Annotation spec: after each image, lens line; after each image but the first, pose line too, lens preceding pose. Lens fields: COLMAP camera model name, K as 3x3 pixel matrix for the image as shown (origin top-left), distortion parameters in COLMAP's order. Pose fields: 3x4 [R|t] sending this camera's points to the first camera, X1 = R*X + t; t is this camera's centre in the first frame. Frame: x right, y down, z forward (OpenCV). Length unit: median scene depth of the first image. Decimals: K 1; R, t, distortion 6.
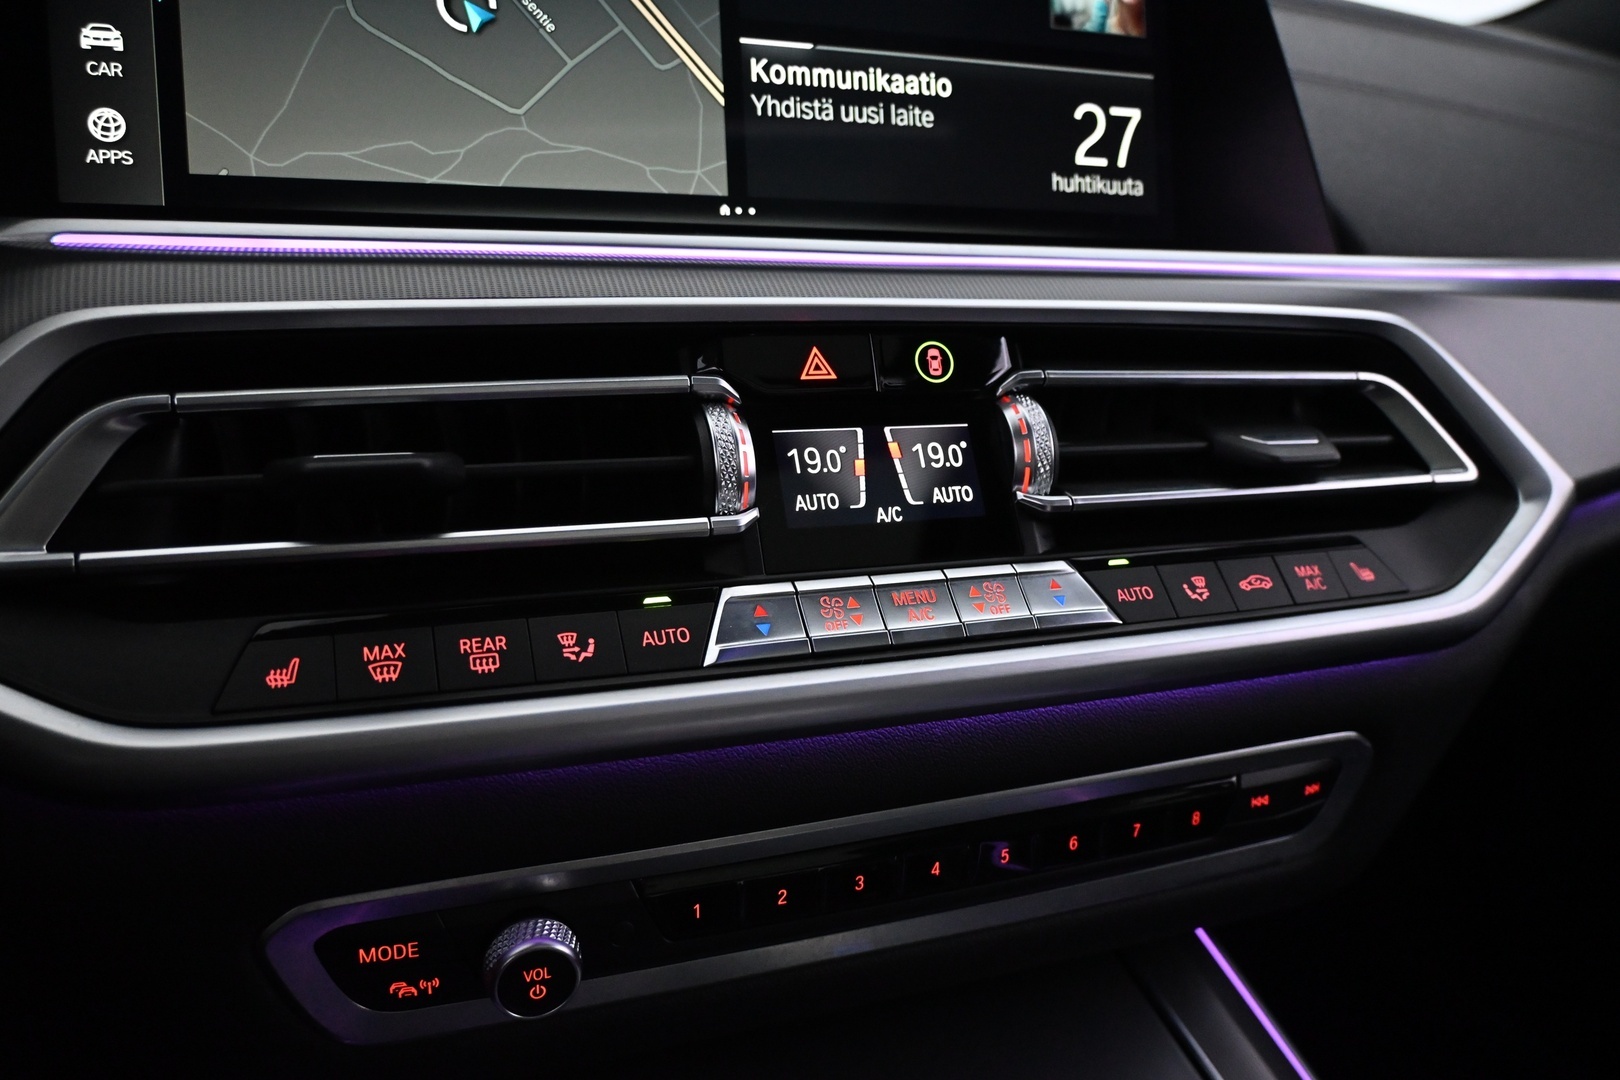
lens RADIAL K [[1210.2, 0, 811.0], [0, 1210.2, 534.4], [0, 0, 1]] dist [0.004371, -0.004502]
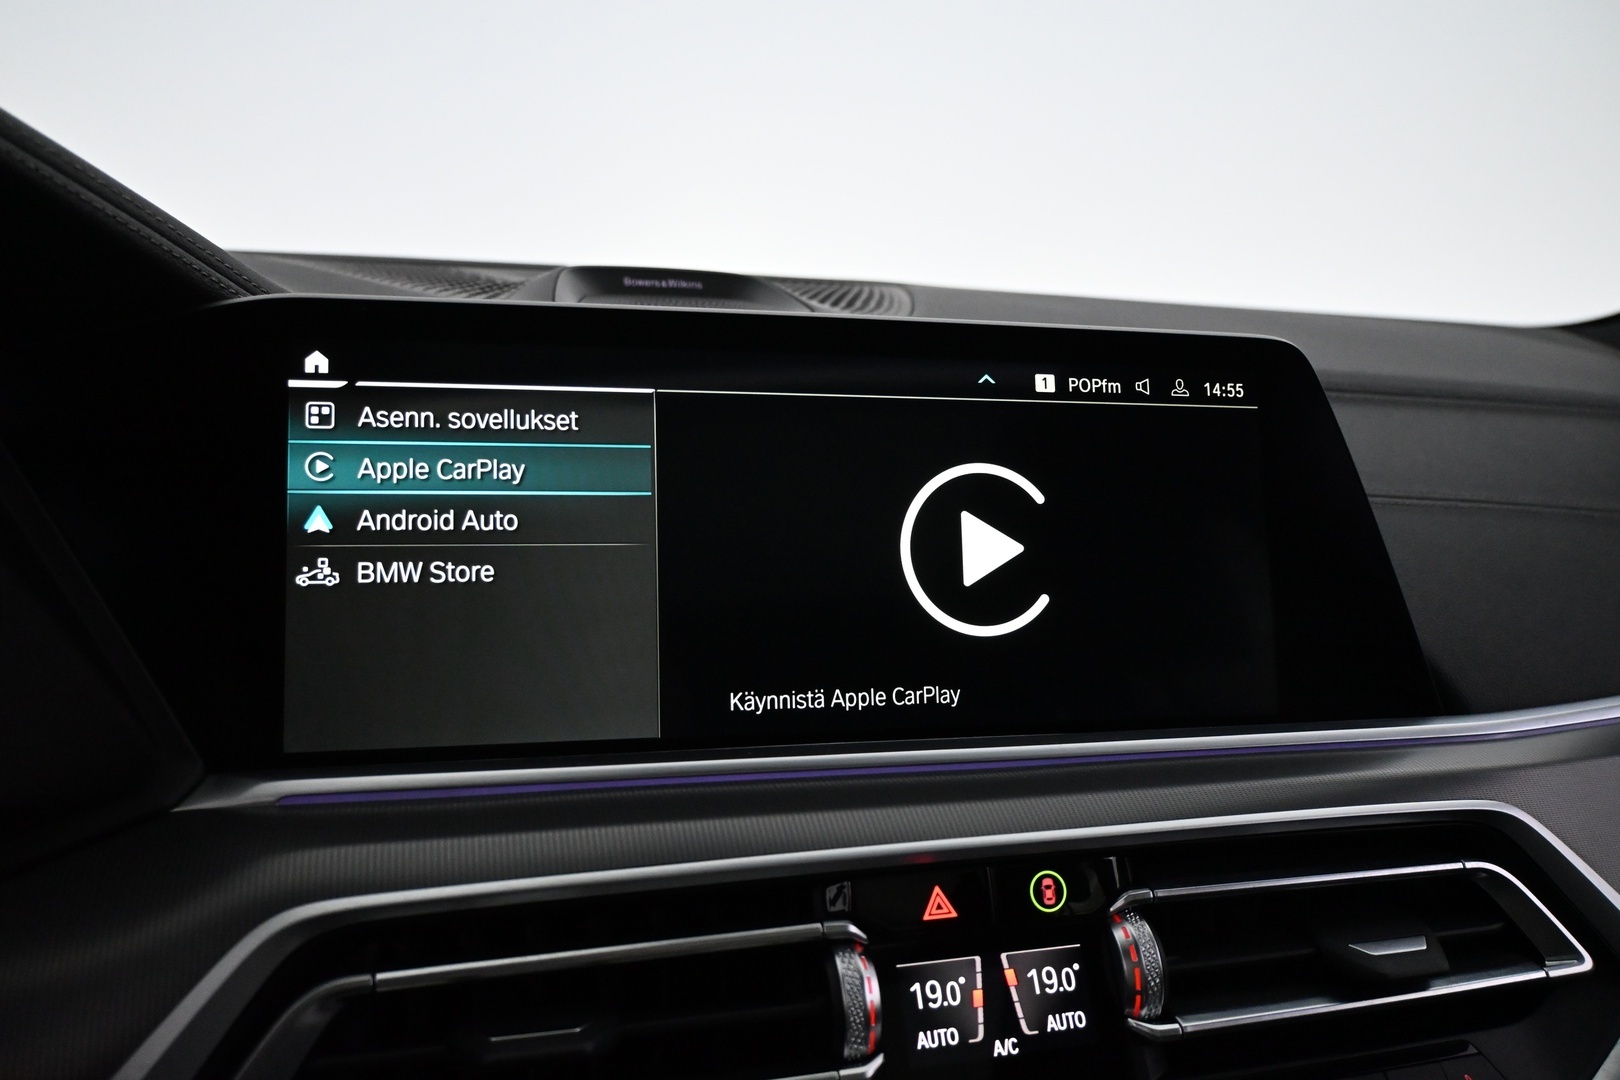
lens RADIAL K [[1210.2, 0, 817.1], [0, 1210.2, 533.3], [0, 0, 1]] dist [0.004371, -0.004502]
pose [[0.996058, 0.008272, -0.088323, -0.010101], [-0.019111, 0.992274, -0.122585, -0.325219], [0.086626, 0.123789, 0.988520, -0.119412]]
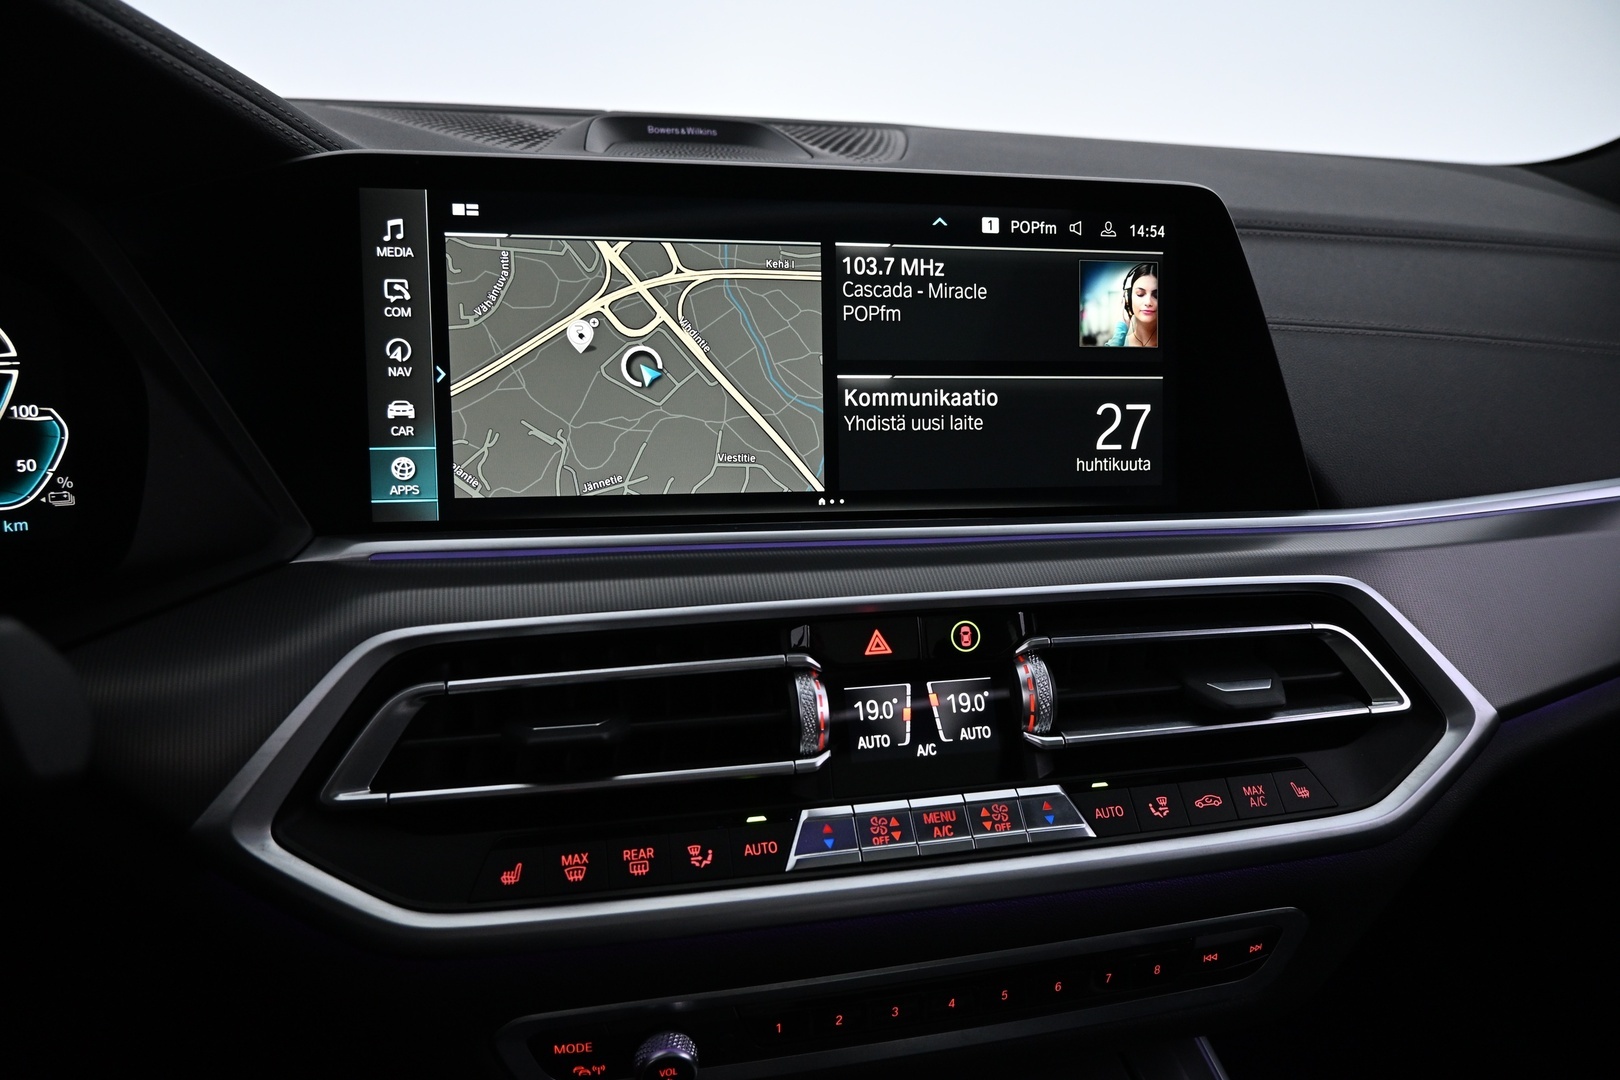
lens RADIAL K [[1110.3, 0, 814.6], [0, 1110.3, 532.5], [0, 0, 1]] dist [0.007484, -0.008486]
pose [[0.991355, 0.034721, -0.126532, 0.088381], [-0.030577, 0.998935, 0.034548, -0.301556], [0.127596, -0.030380, 0.991361, -0.271365]]
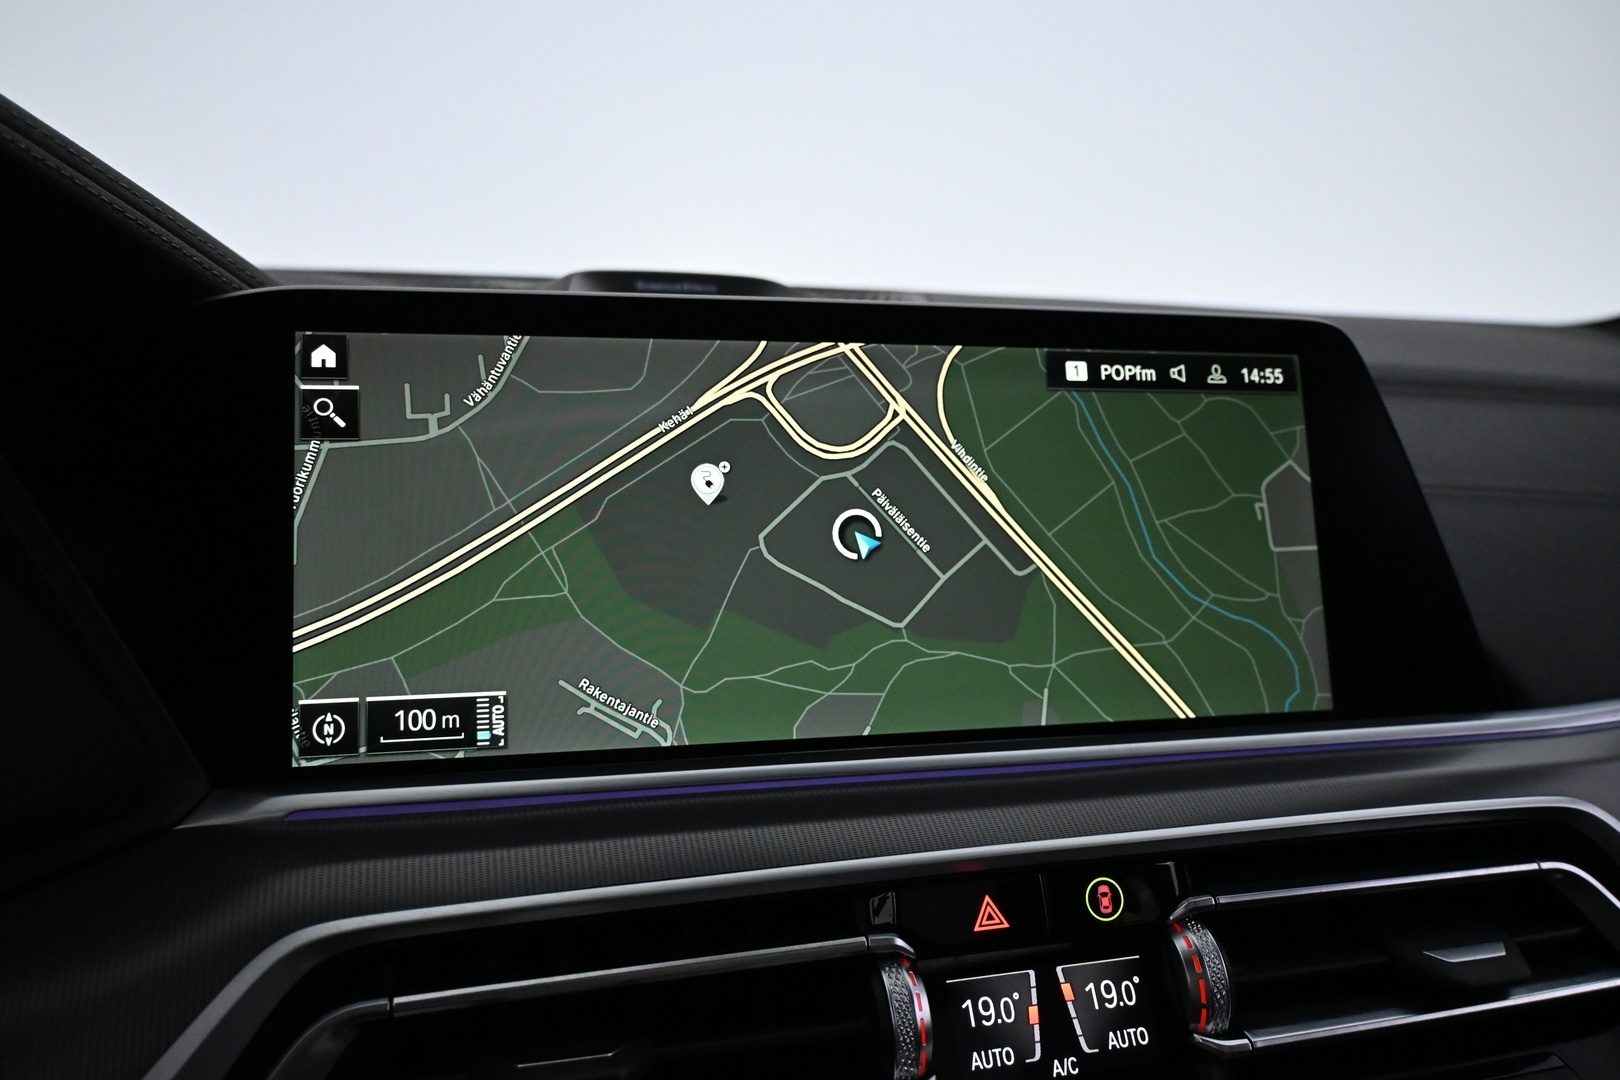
lens RADIAL K [[1210.2, 0, 813.7], [0, 1210.2, 531.5], [0, 0, 1]] dist [0.004371, -0.004502]
pose [[0.995471, -0.012843, -0.094190, -0.040922], [-0.000991, 0.989376, -0.145374, -0.301848], [0.095056, 0.144809, 0.984883, -0.062605]]
